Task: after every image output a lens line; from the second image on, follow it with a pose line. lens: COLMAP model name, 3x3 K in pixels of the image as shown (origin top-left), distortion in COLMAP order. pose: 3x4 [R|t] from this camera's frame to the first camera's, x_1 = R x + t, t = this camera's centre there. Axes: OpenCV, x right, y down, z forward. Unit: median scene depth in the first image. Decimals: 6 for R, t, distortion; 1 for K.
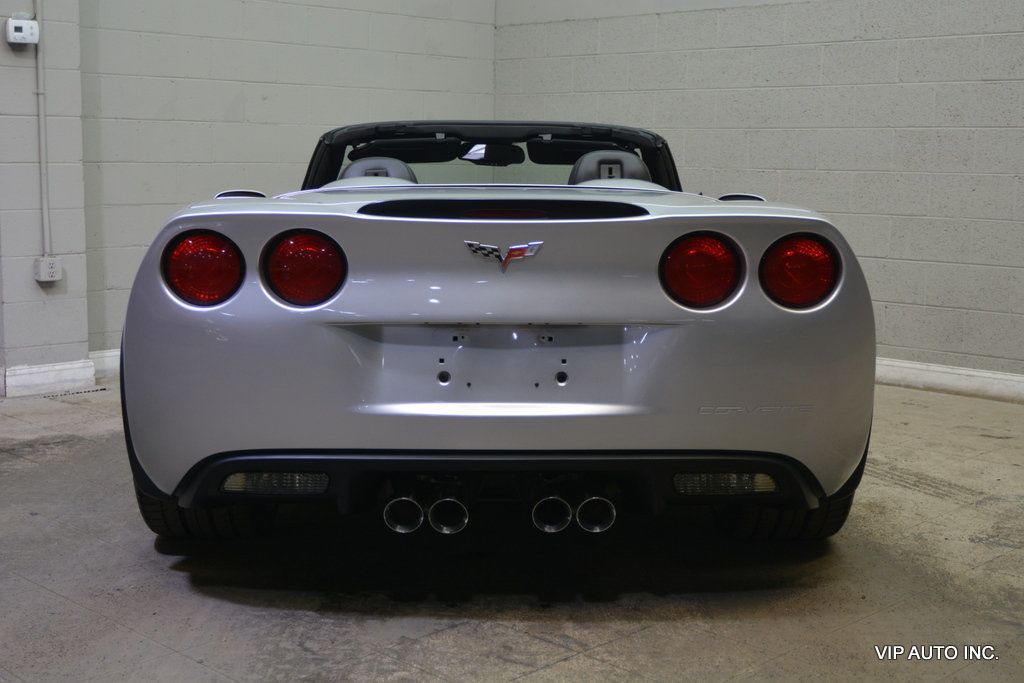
lens RADIAL K [[1345.3, 0, 512.0], [0, 1345.3, 341.5], [0, 0, 1]] dist [-0.001621, -0.039756]
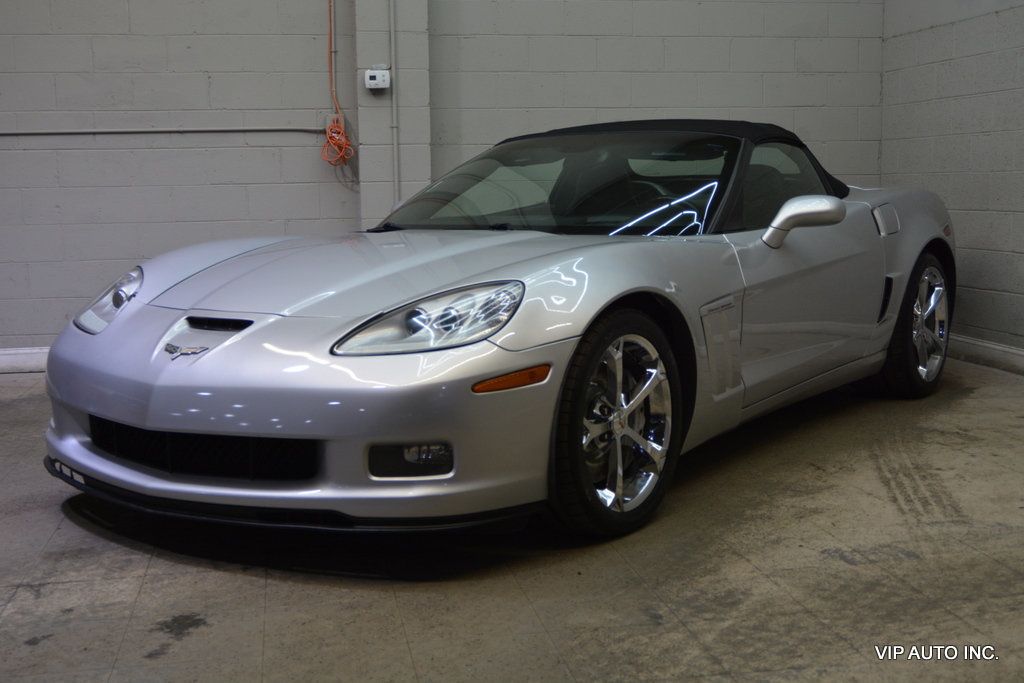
lens RADIAL K [[1242.1, 0, 512.0], [0, 1242.1, 341.5], [0, 0, 1]] dist [-0.008009, -0.030127]
pose [[0.815424, 0.048118, -0.576861, 0.550411], [-0.054993, 0.998471, 0.005551, 0.007637], [0.576246, 0.027197, 0.816824, 0.138278]]
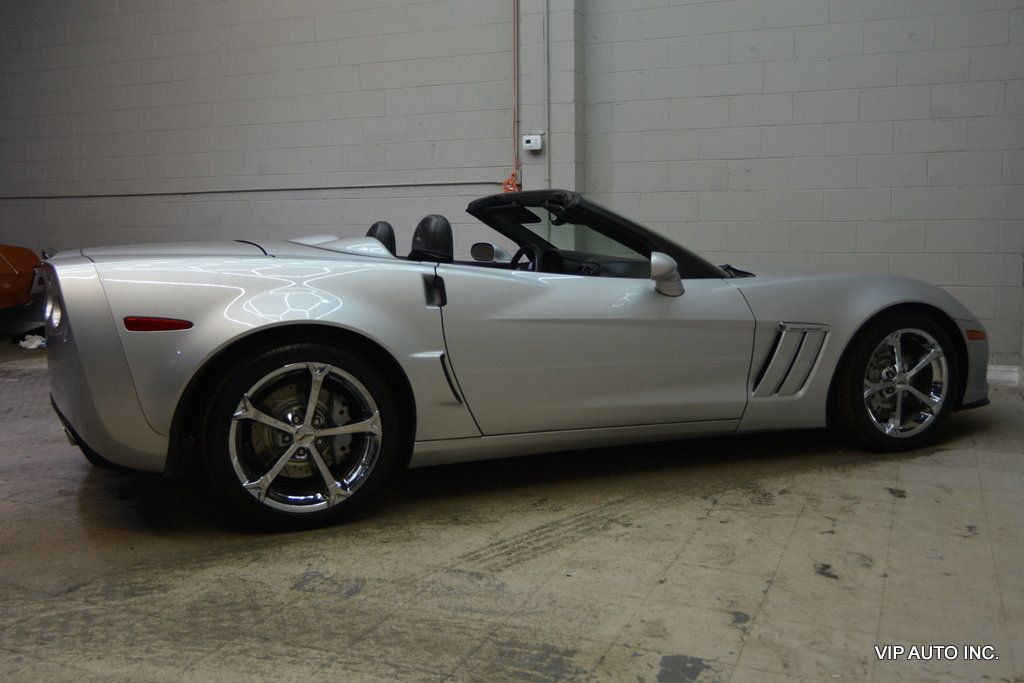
lens RADIAL K [[957.4, 0, 512.0], [0, 957.4, 341.5], [0, 0, 1]] dist [-0.017466, 0.007744]
pose [[0.356847, 0.109677, -0.927702, 0.916539], [-0.112880, 0.990870, 0.073725, -0.093598], [0.927318, 0.078410, 0.365970, 0.716641]]
